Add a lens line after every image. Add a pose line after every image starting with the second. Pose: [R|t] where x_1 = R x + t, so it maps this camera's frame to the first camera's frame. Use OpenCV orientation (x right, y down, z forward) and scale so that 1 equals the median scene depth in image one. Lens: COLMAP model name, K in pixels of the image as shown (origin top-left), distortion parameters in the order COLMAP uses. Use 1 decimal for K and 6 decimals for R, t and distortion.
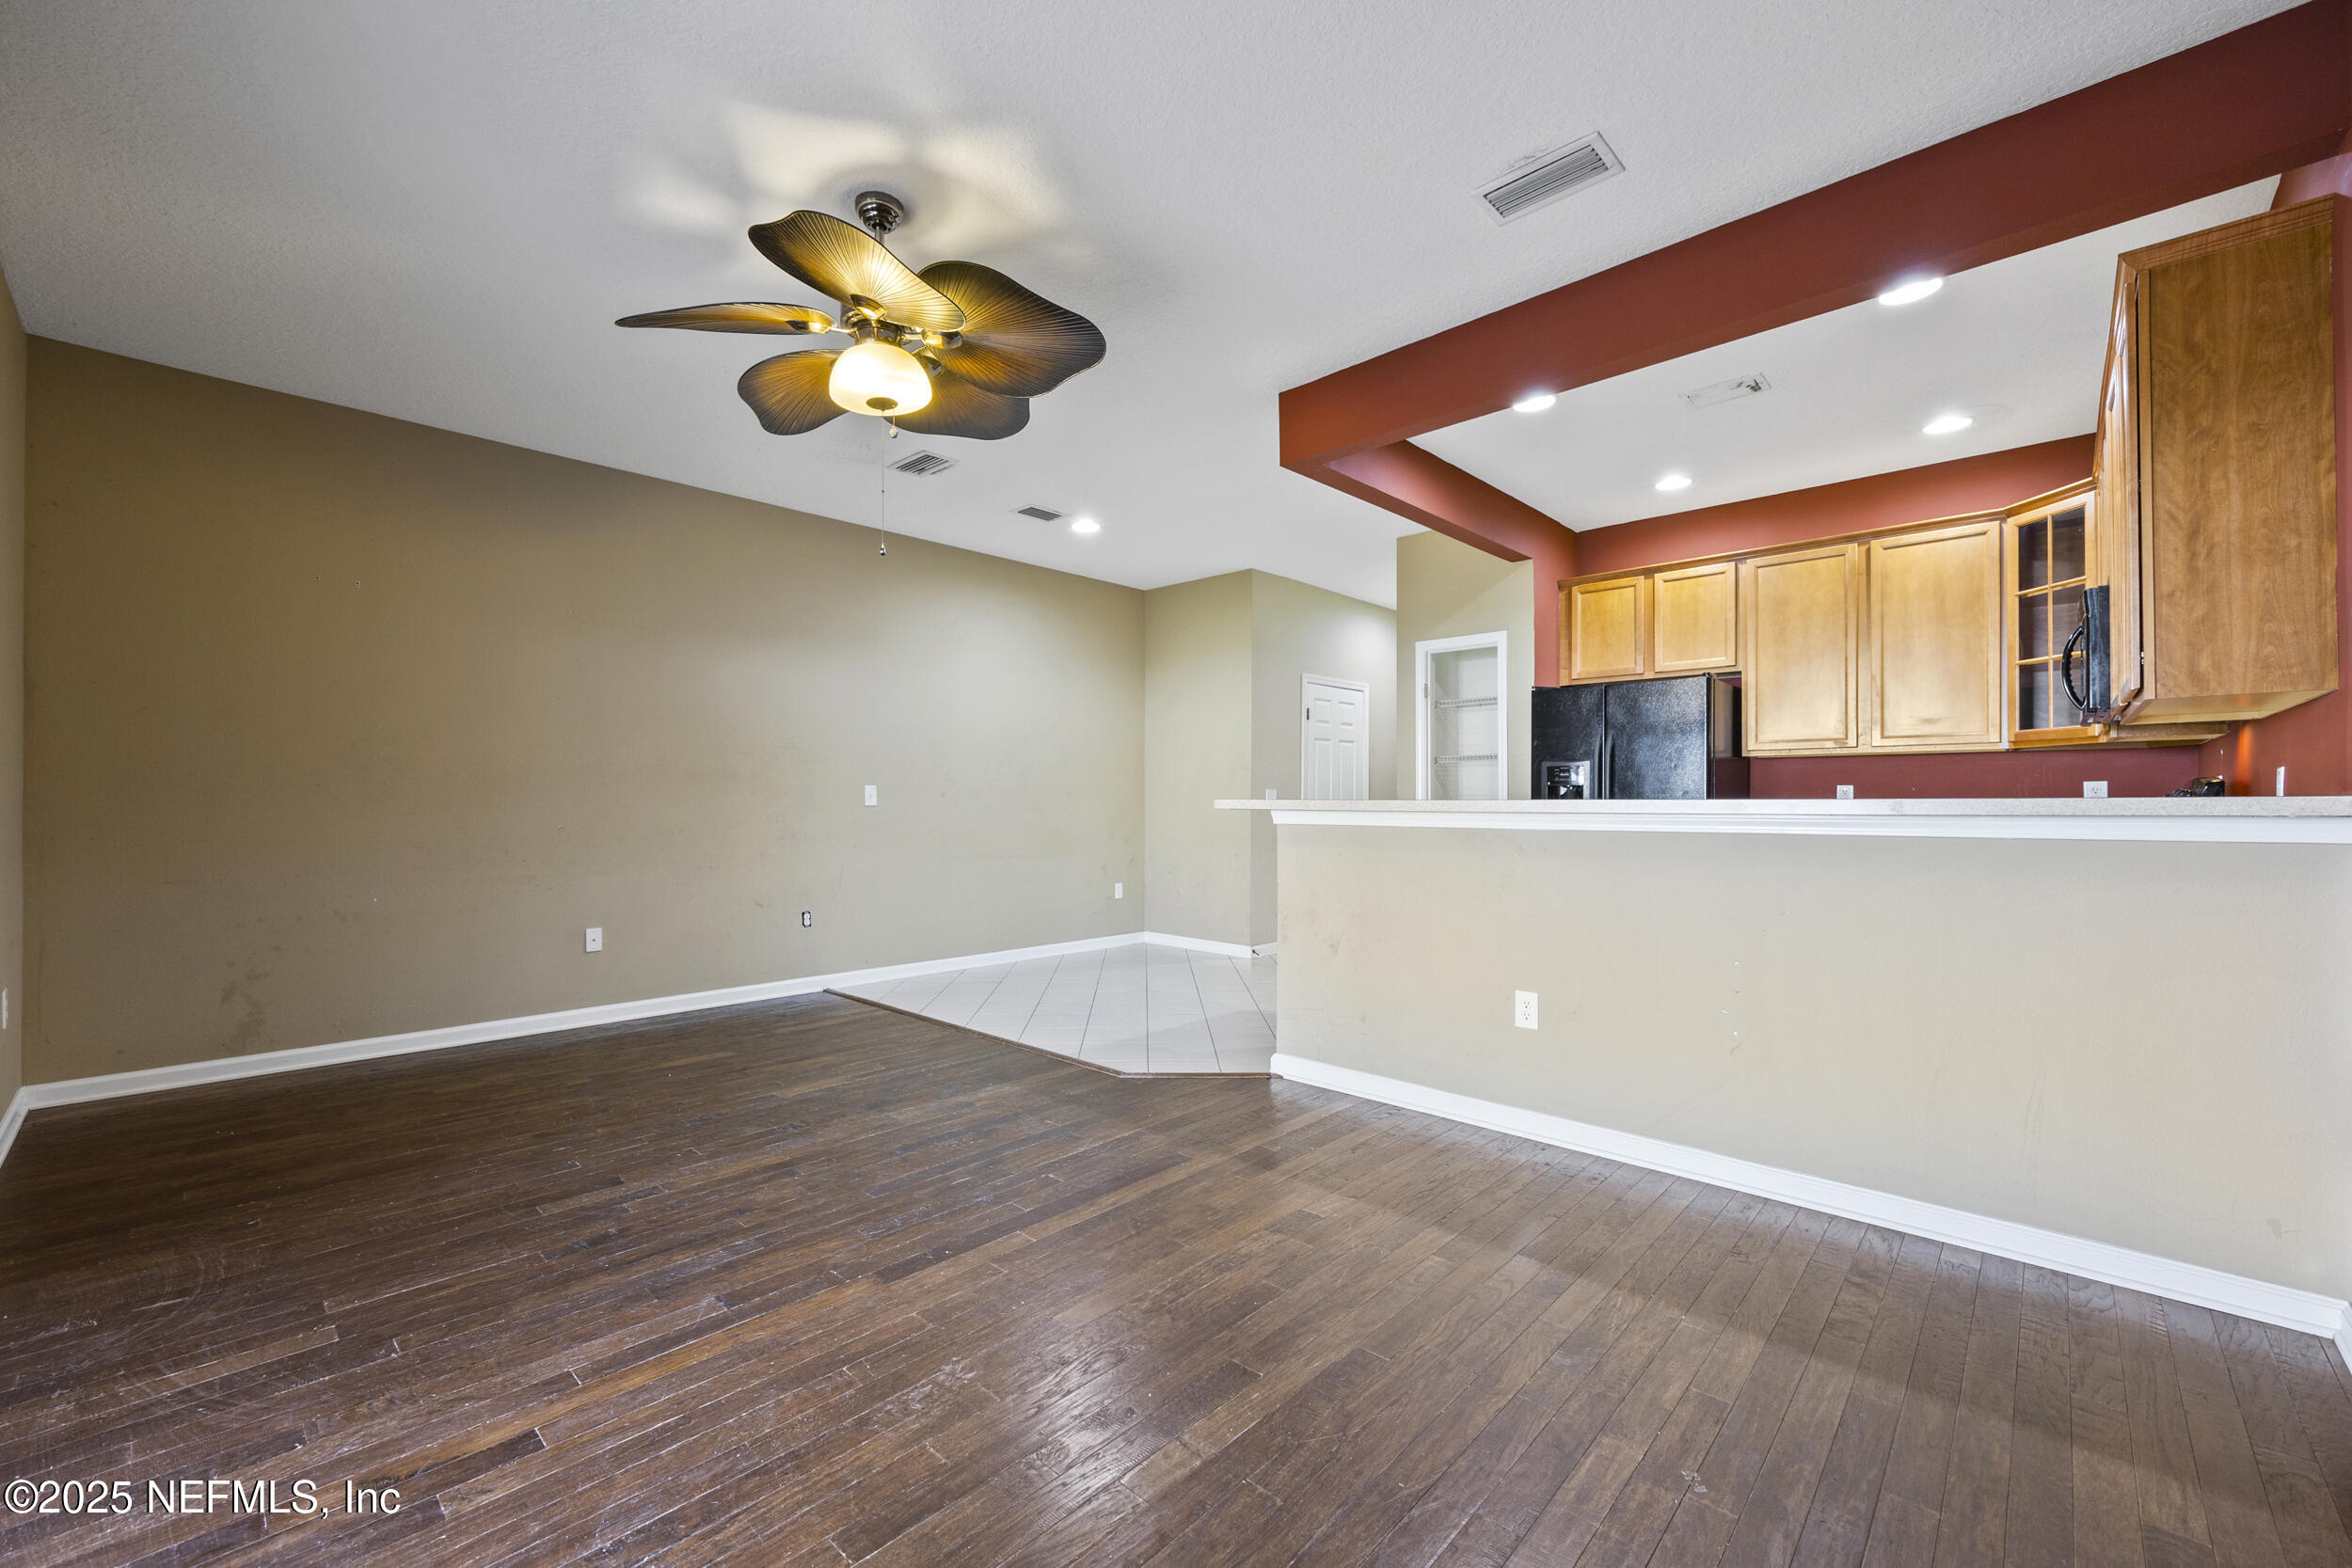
lens RADIAL K [[941.9, 0, 1165.6], [0, 941.9, 802.6], [0, 0, 1]] dist [-0.001932, -0.000310]
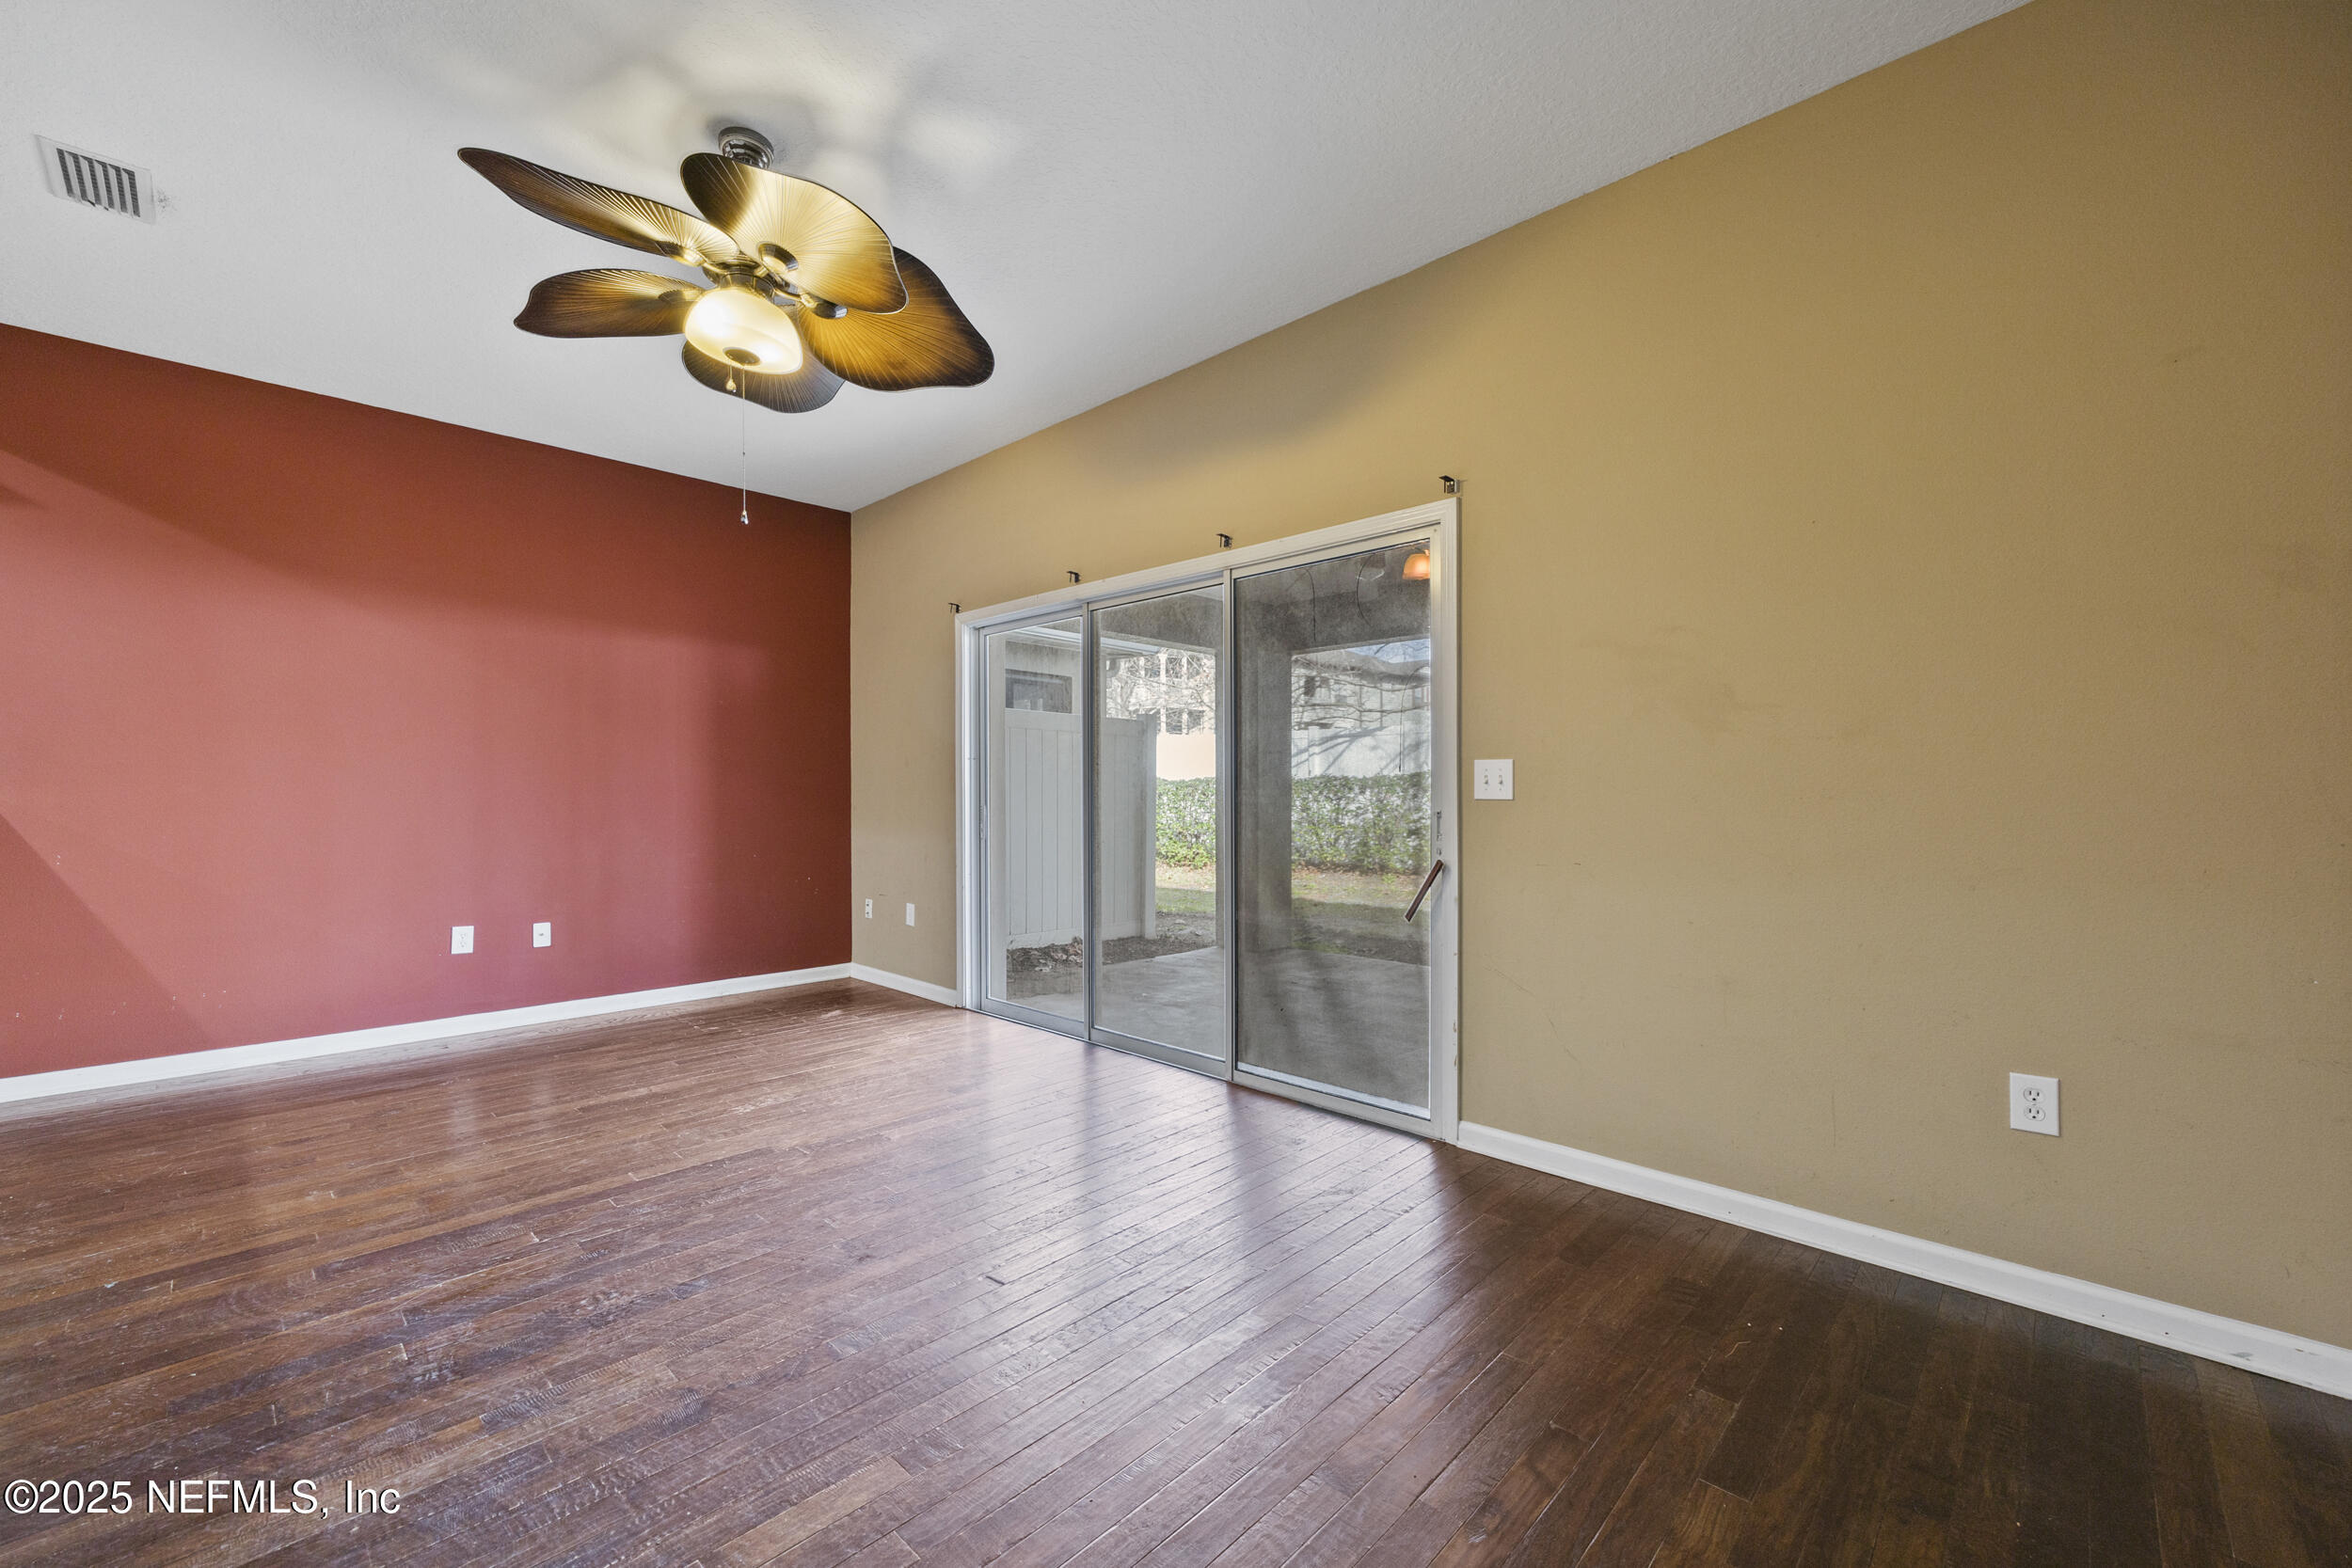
lens RADIAL K [[942.0, 0, 1163.8], [0, 942.0, 785.2], [0, 0, 1]] dist [-0.002112, -0.000035]
pose [[-0.999919, 0.001039, 0.012695, -0.648457], [0.000911, 0.999949, -0.010053, 0.003789], [-0.012705, -0.010040, -0.999869, 1.726450]]
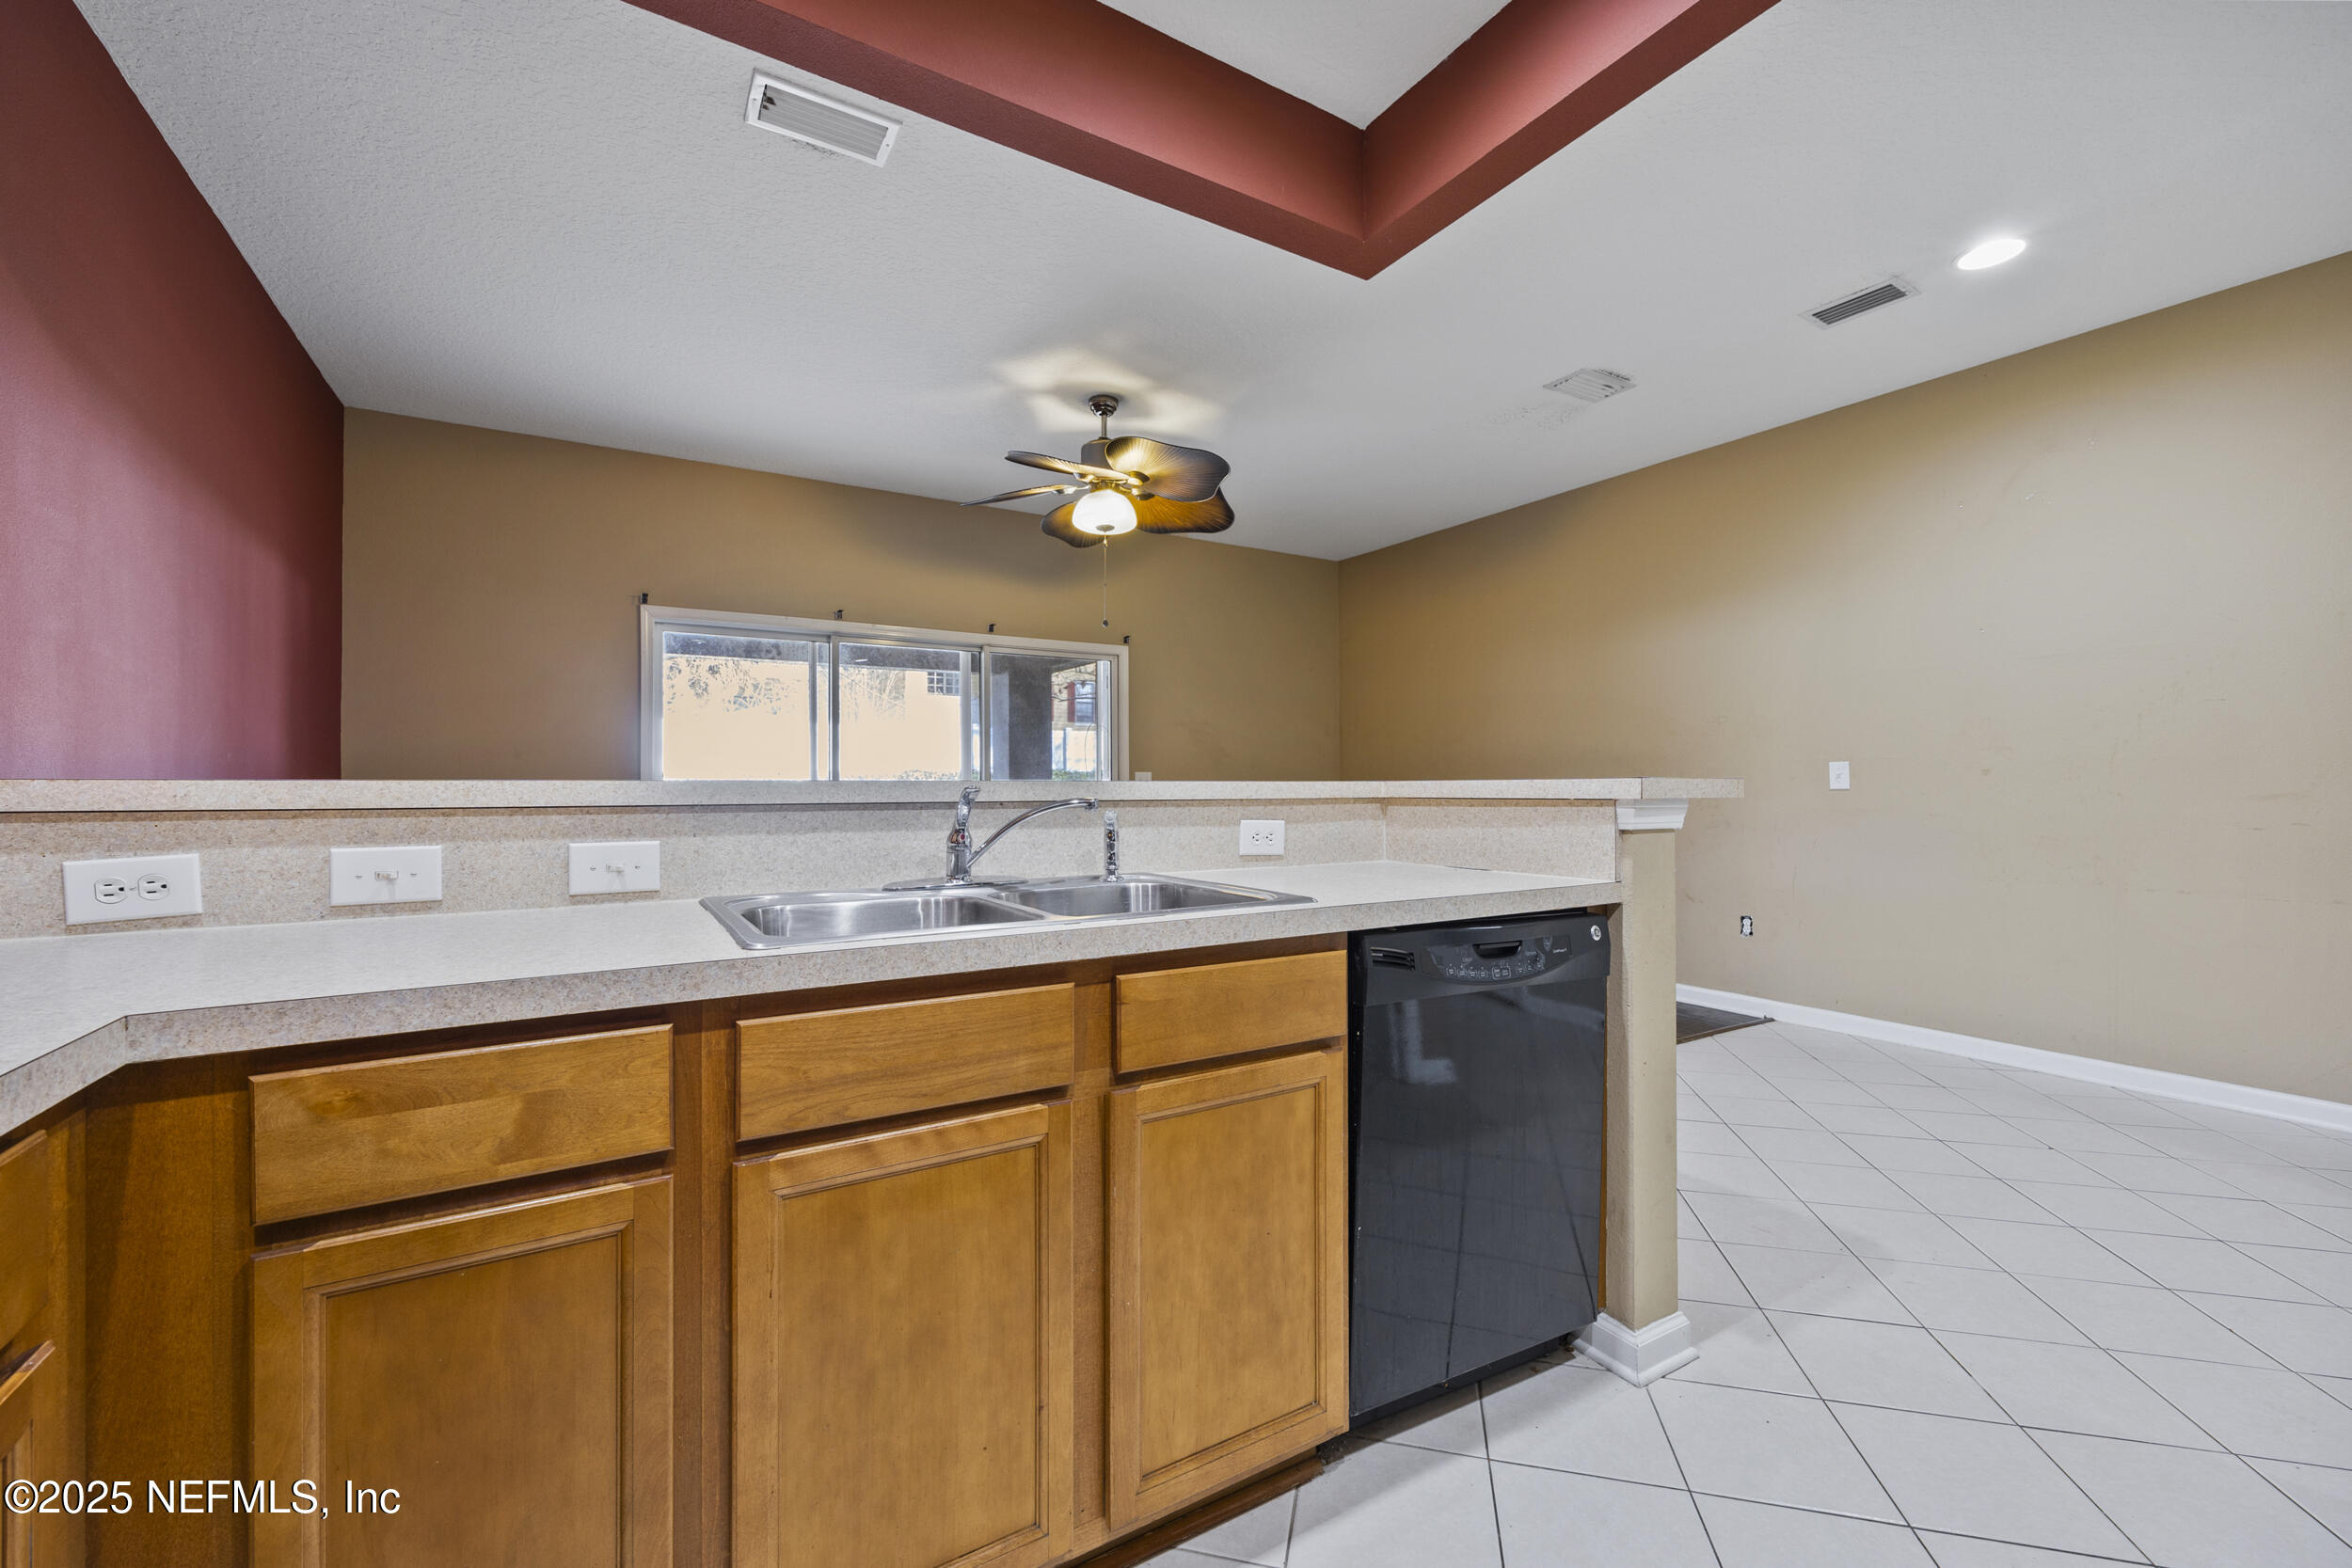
lens RADIAL K [[942.0, 0, 1163.8], [0, 942.0, 785.2], [0, 0, 1]] dist [-0.002112, -0.000035]
pose [[-0.265116, -0.002406, -0.964214, 1.038701], [0.003214, 0.999989, -0.003379, 0.001178], [0.964211, -0.003995, -0.265105, 1.350288]]
